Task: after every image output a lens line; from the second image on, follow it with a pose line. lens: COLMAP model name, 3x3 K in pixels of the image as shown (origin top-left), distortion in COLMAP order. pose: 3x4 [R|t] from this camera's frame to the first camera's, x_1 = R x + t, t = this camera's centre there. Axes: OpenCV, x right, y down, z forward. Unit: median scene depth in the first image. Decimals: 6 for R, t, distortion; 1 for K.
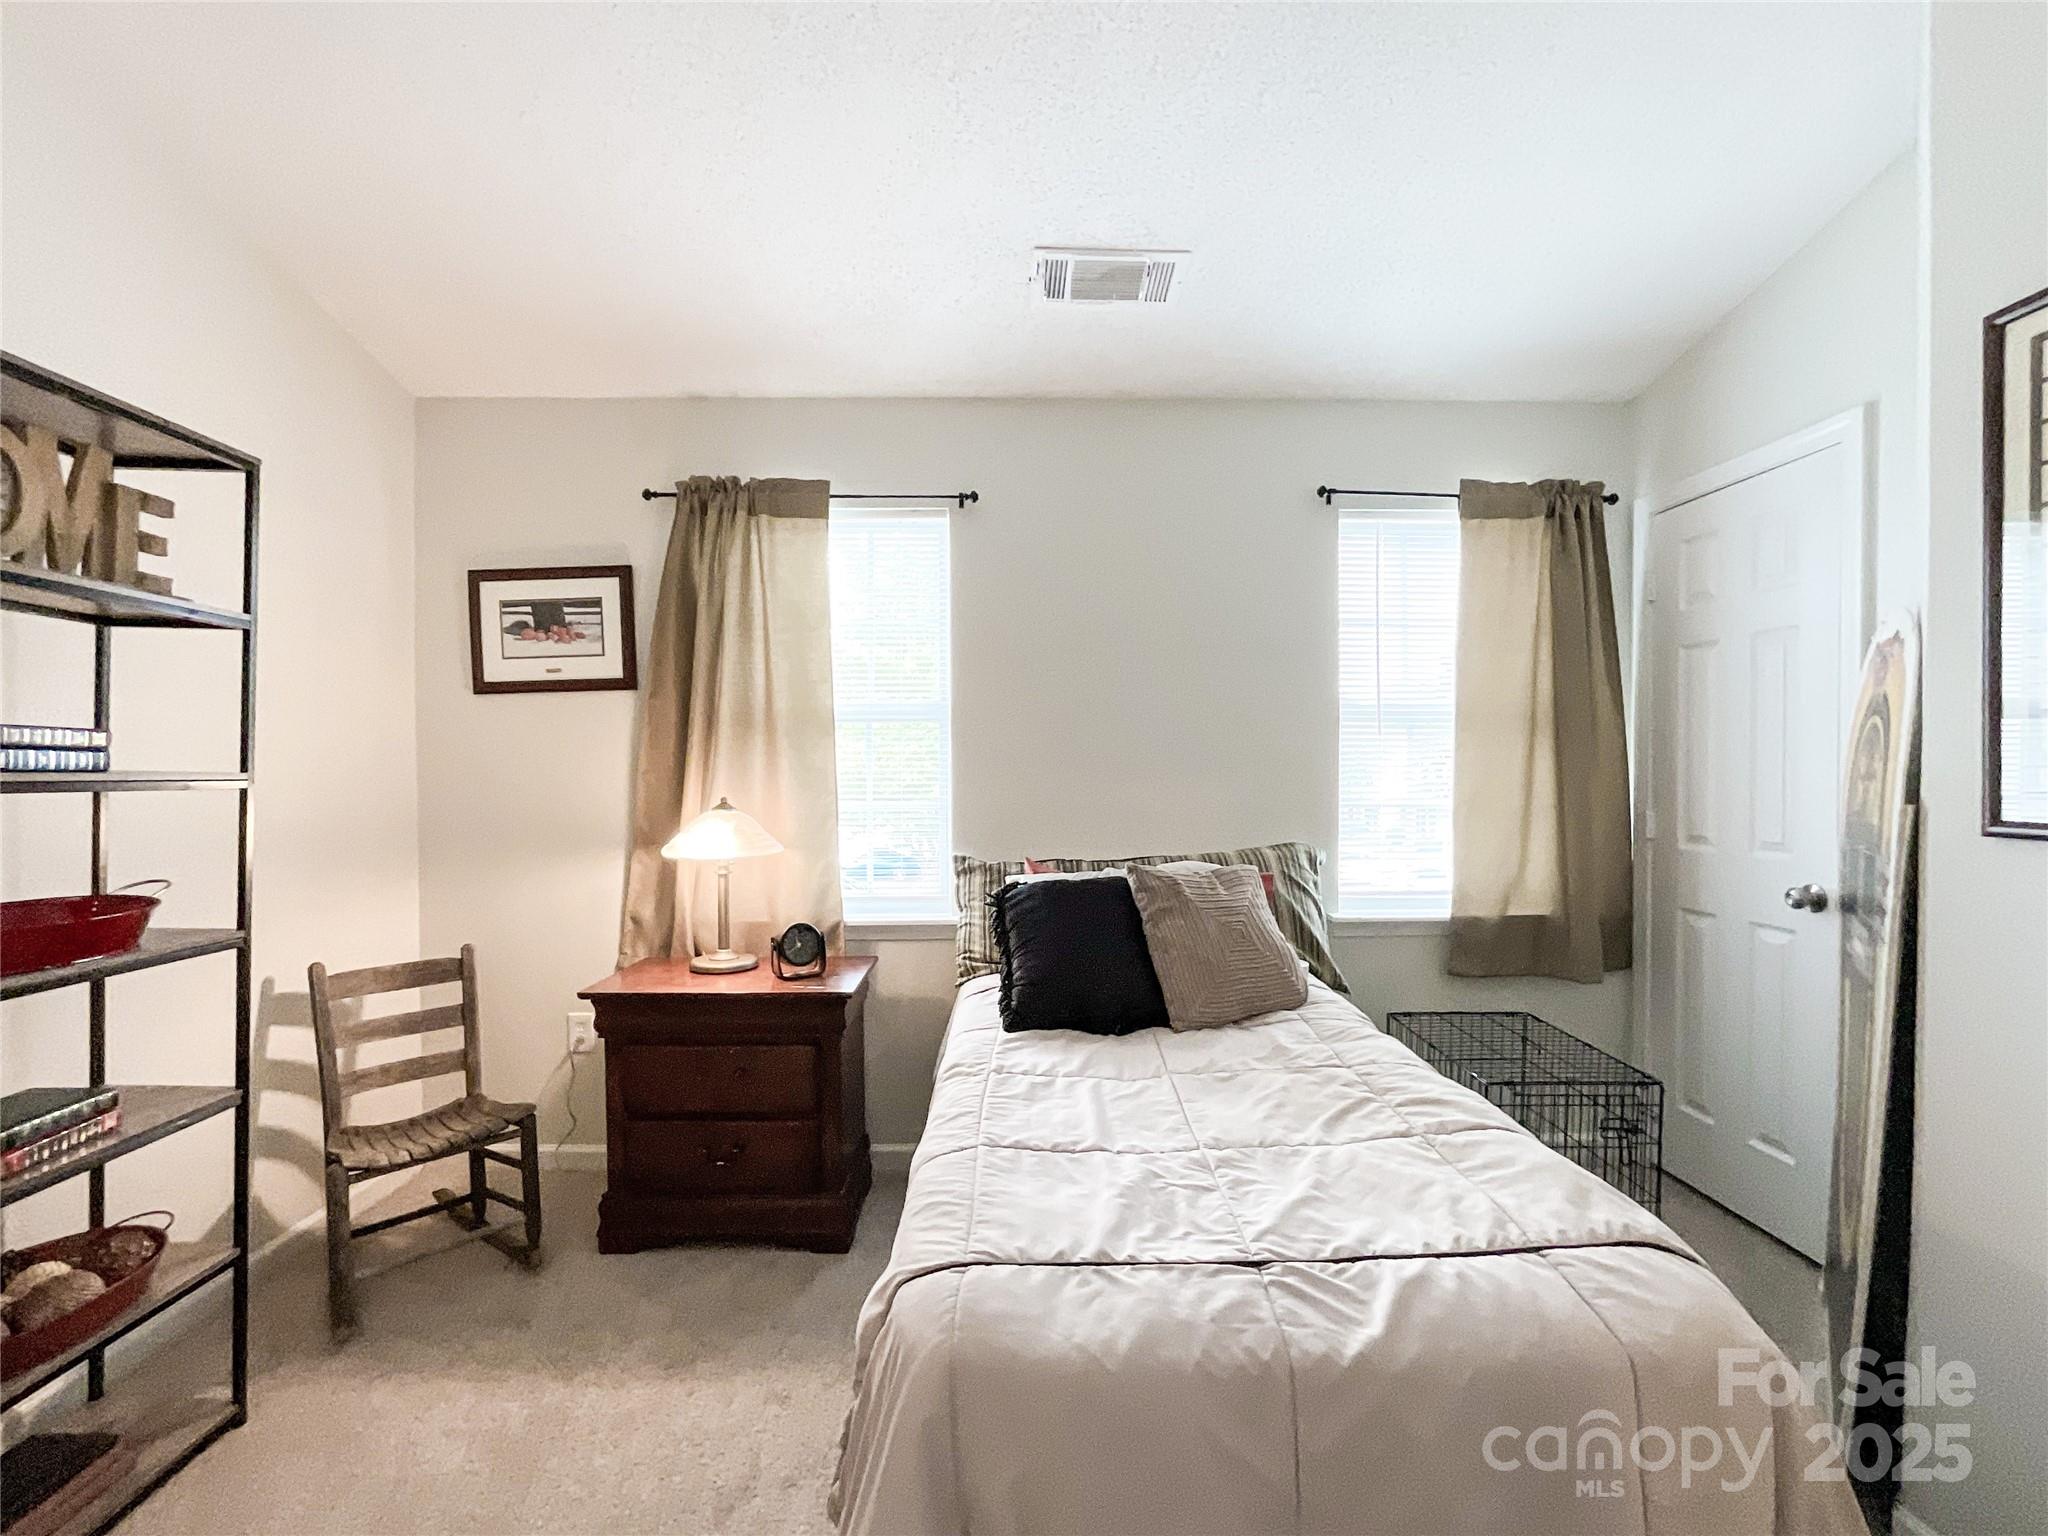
lens RADIAL K [[879.0, 0, 1033.9], [0, 879.0, 778.3], [0, 0, 1]] dist [-0.021378, 0.011395]
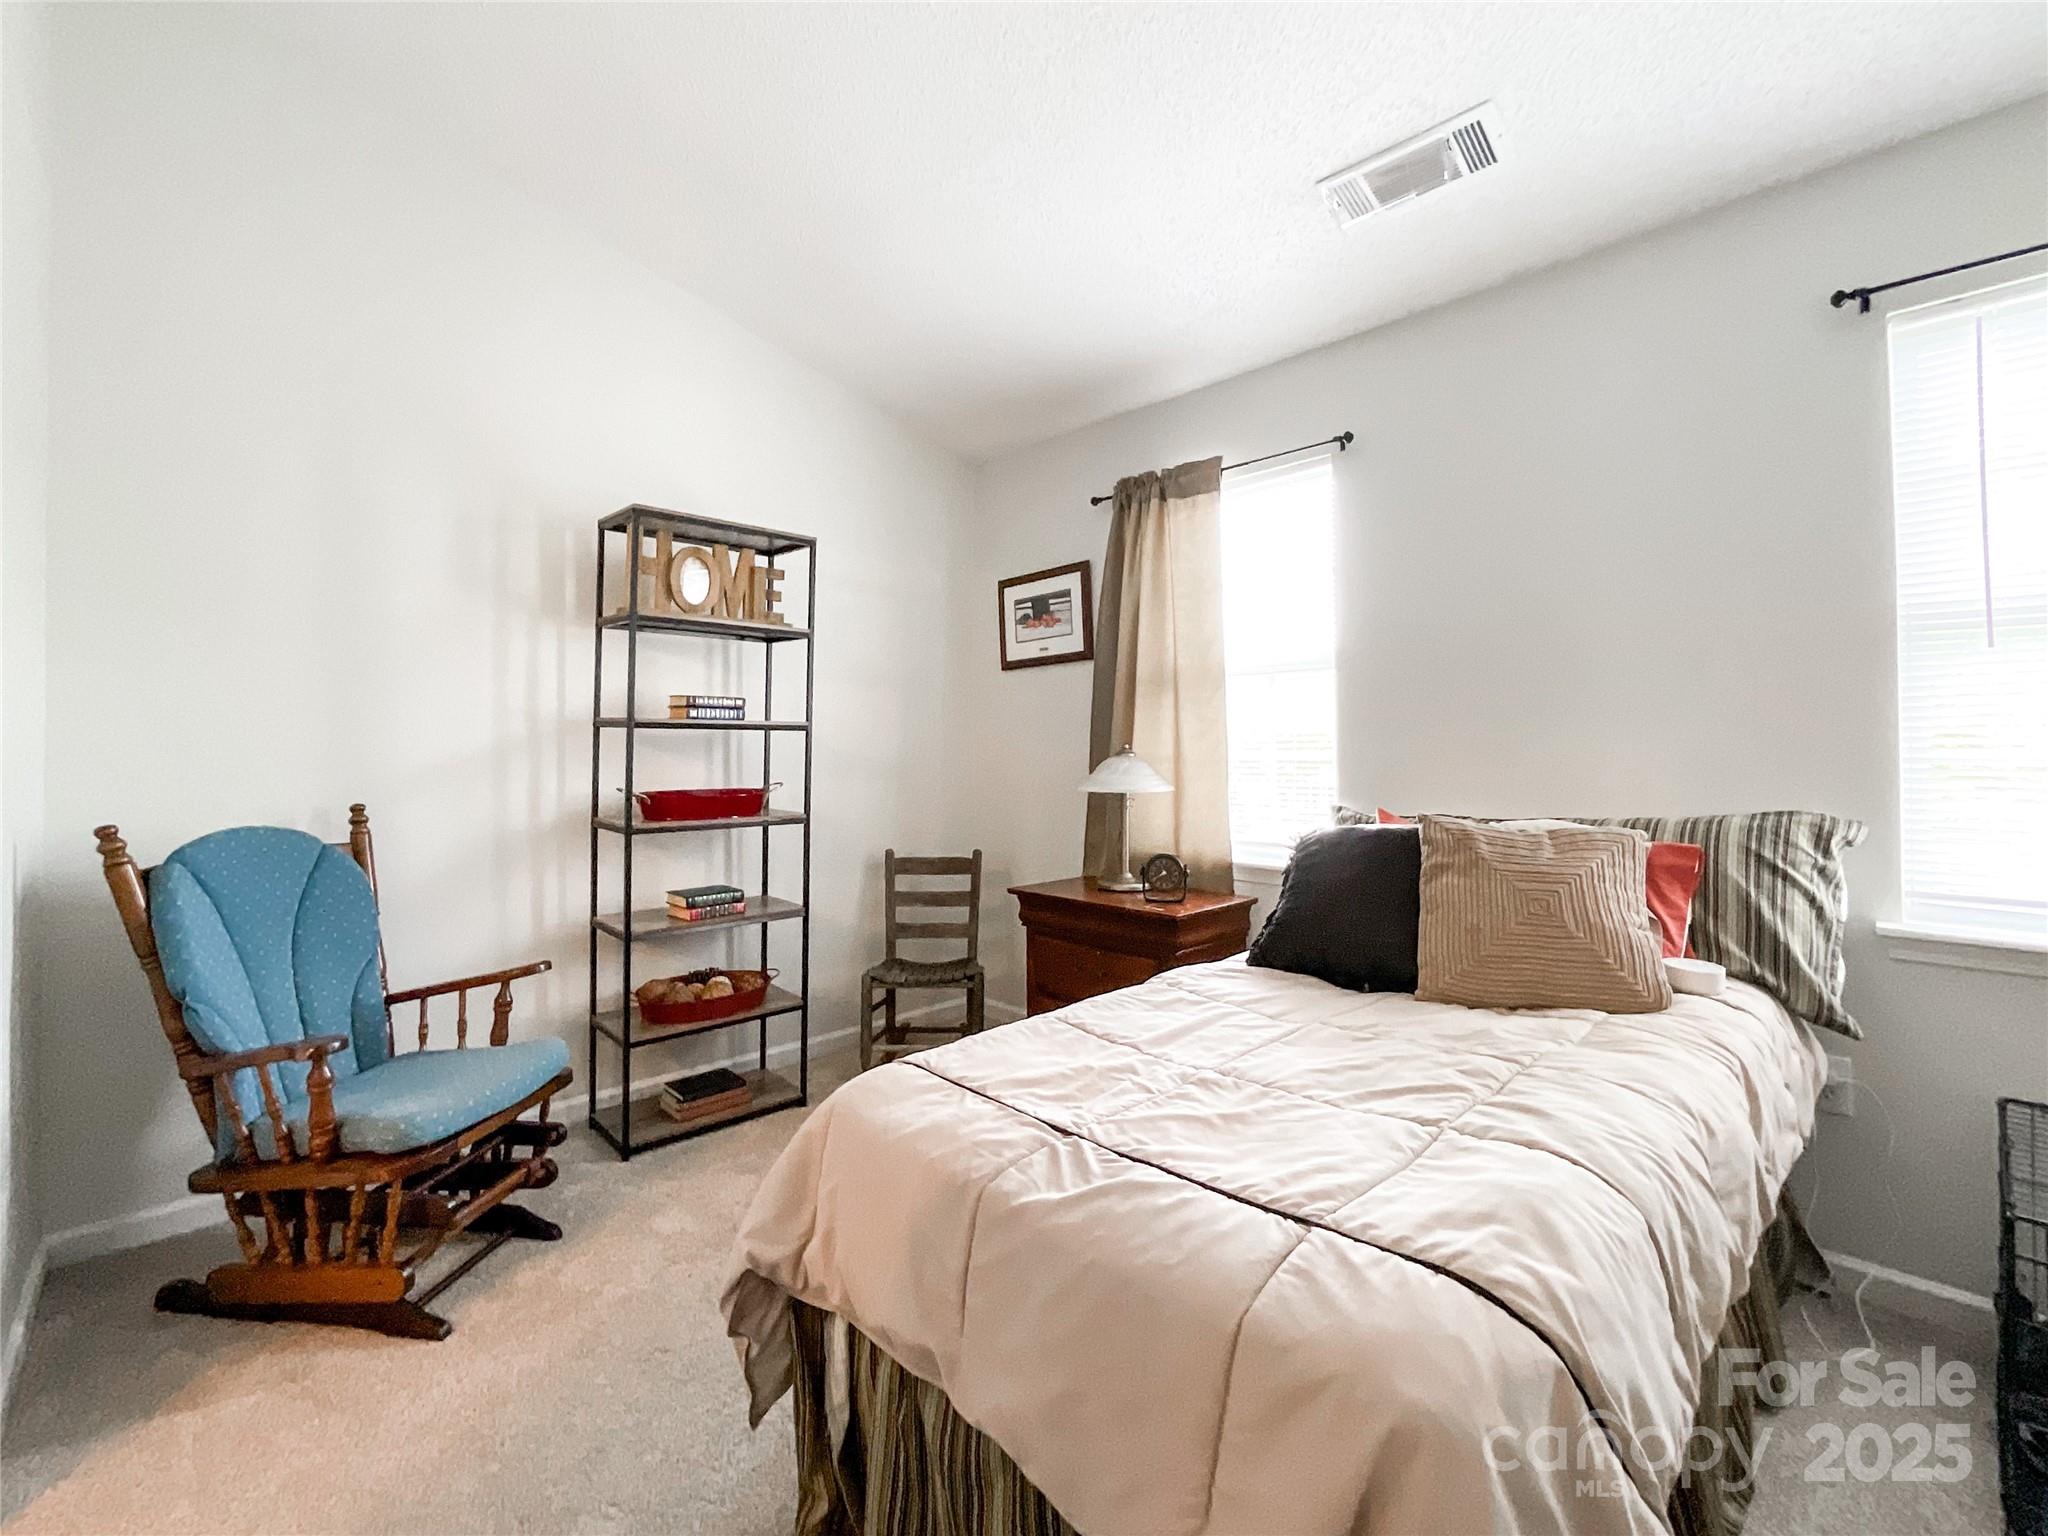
lens RADIAL K [[889.2, 0, 1025.2], [0, 889.2, 729.3], [0, 0, 1]] dist [-0.012916, 0.000039]
pose [[0.681985, -0.015102, -0.731210, 0.406130], [-0.006171, 0.999632, -0.026402, 0.032356], [0.731340, 0.022518, 0.681641, 0.077014]]
